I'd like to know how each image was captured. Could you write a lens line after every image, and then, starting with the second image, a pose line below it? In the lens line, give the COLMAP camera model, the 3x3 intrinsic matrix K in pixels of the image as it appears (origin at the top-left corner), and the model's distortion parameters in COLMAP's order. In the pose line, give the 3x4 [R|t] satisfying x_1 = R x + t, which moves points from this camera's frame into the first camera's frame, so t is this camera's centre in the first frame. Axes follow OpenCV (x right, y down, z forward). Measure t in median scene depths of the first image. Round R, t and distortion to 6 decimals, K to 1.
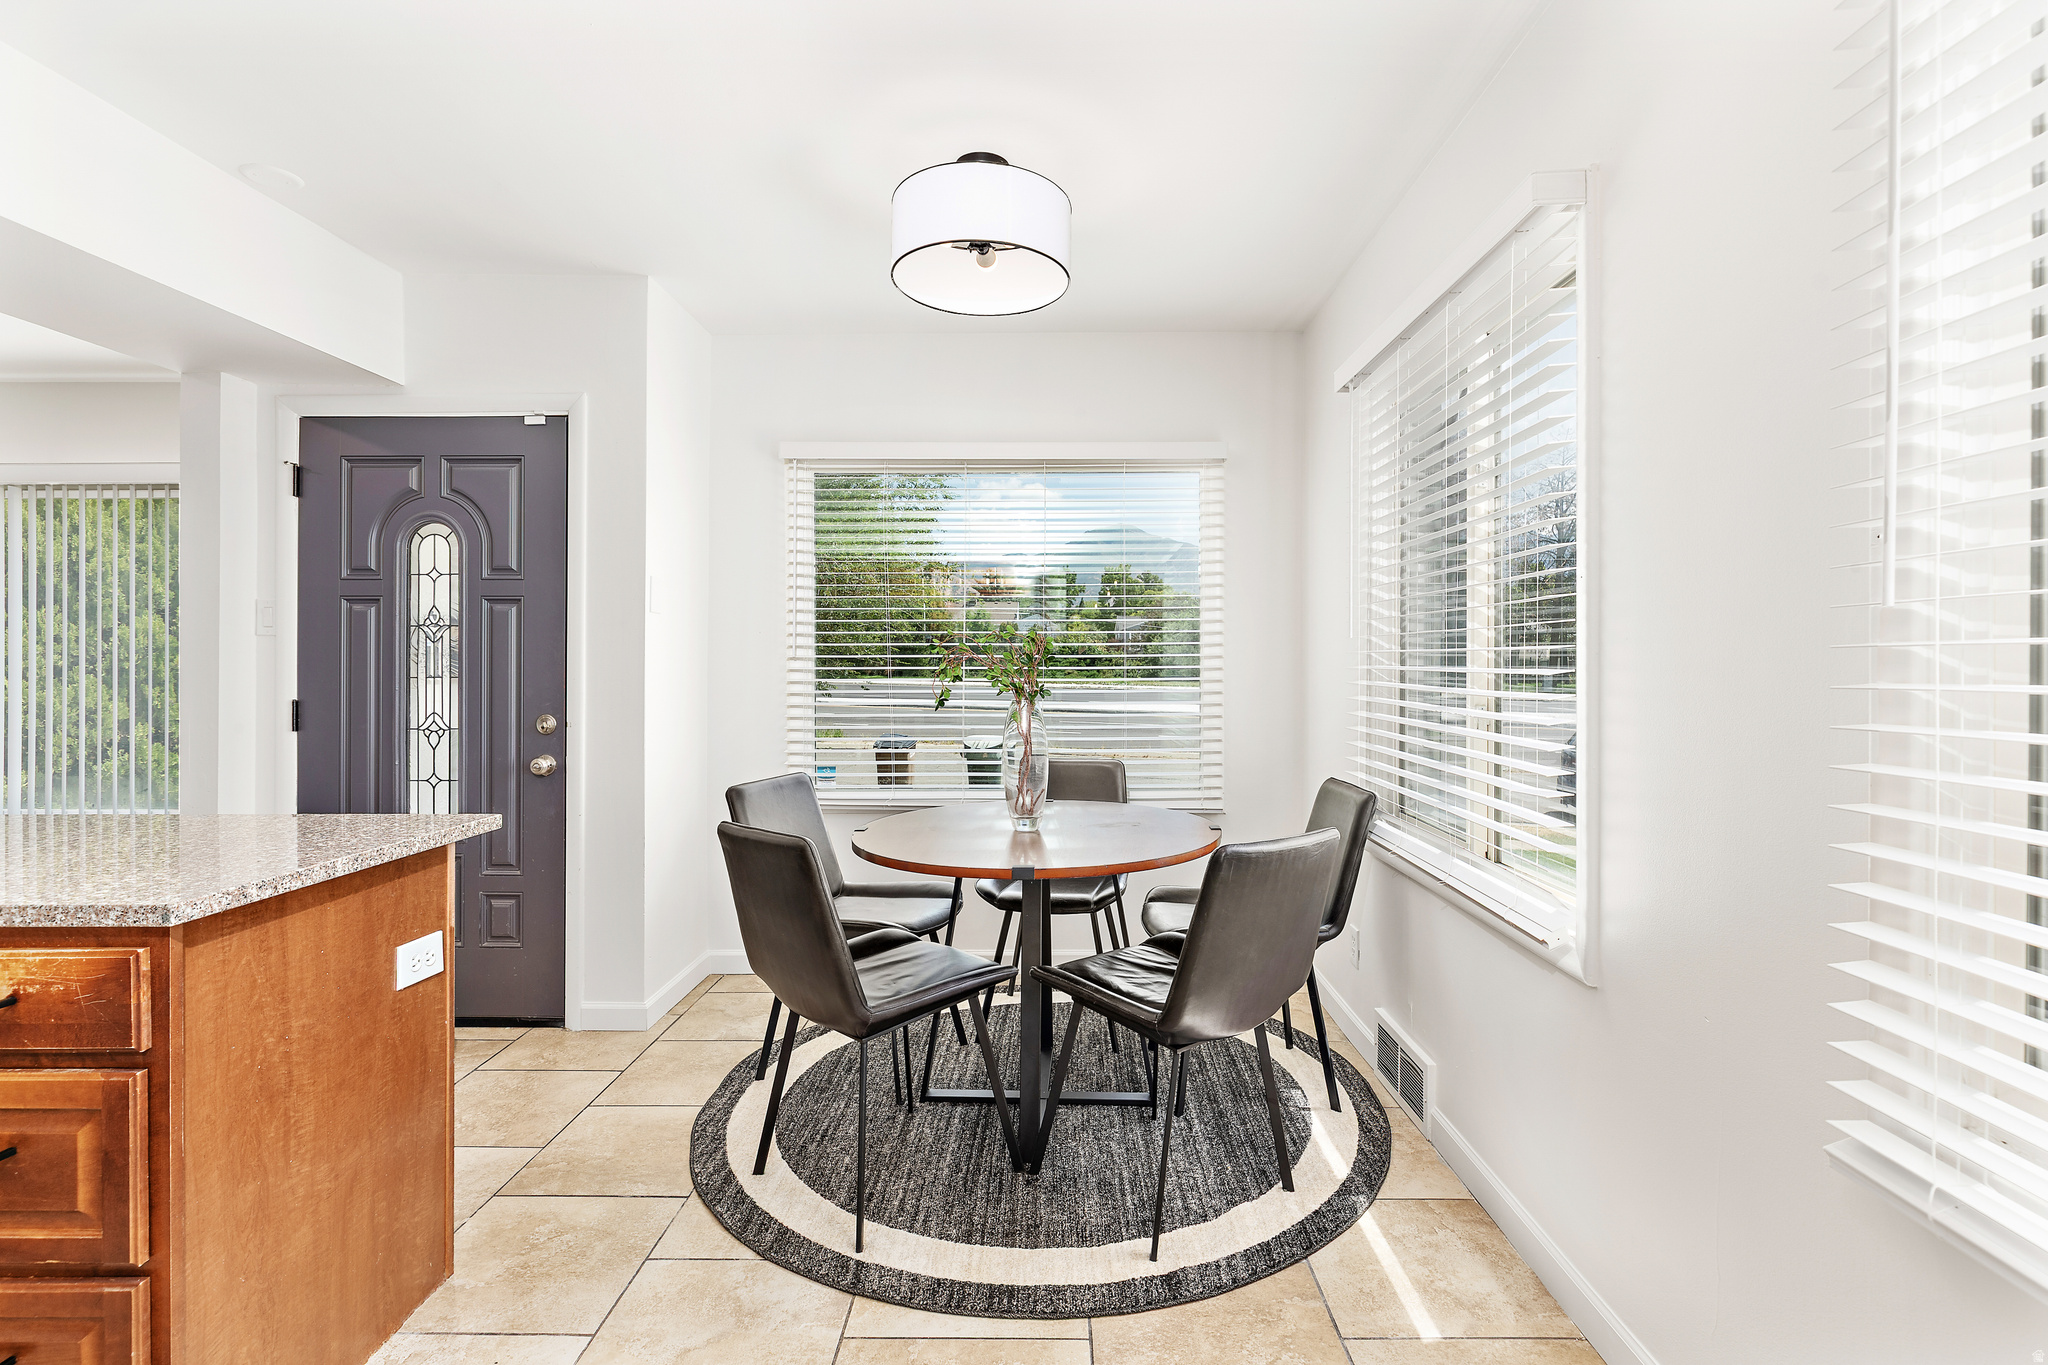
lens RADIAL K [[962.0, 0, 1018.4], [0, 962.0, 666.9], [0, 0, 1]] dist [0.003995, 0.000968]
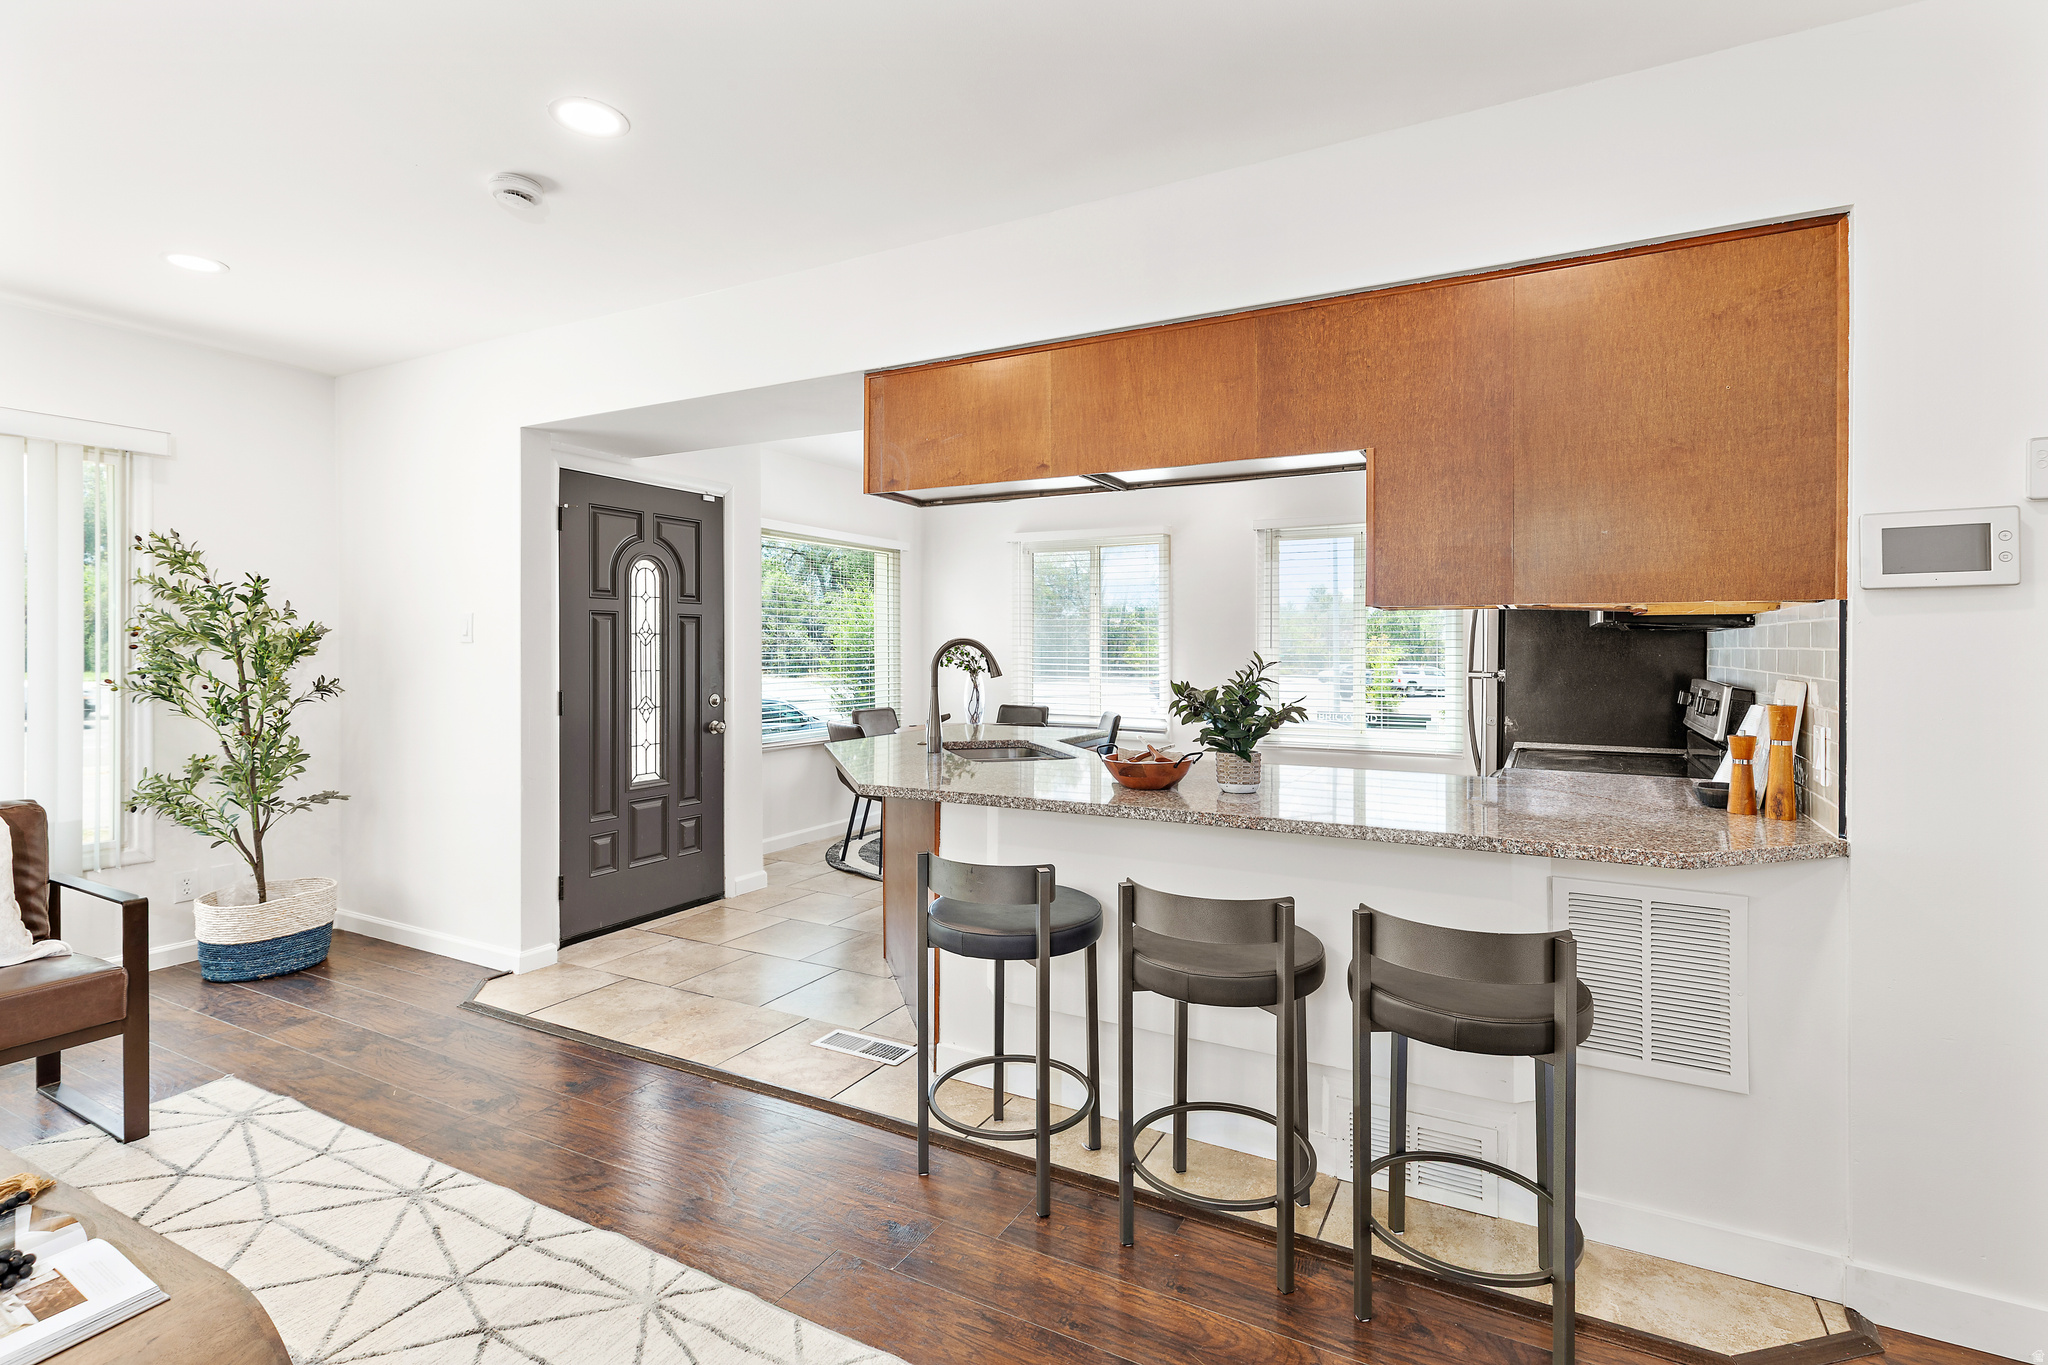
lens RADIAL K [[958.6, 0, 1048.1], [0, 958.6, 638.1], [0, 0, 1]] dist [0.011200, -0.001014]
pose [[0.441253, 0.009274, 0.897335, -2.168007], [-0.004610, 0.999957, -0.008067, -0.038317], [-0.897371, -0.000577, 0.441276, -0.179810]]
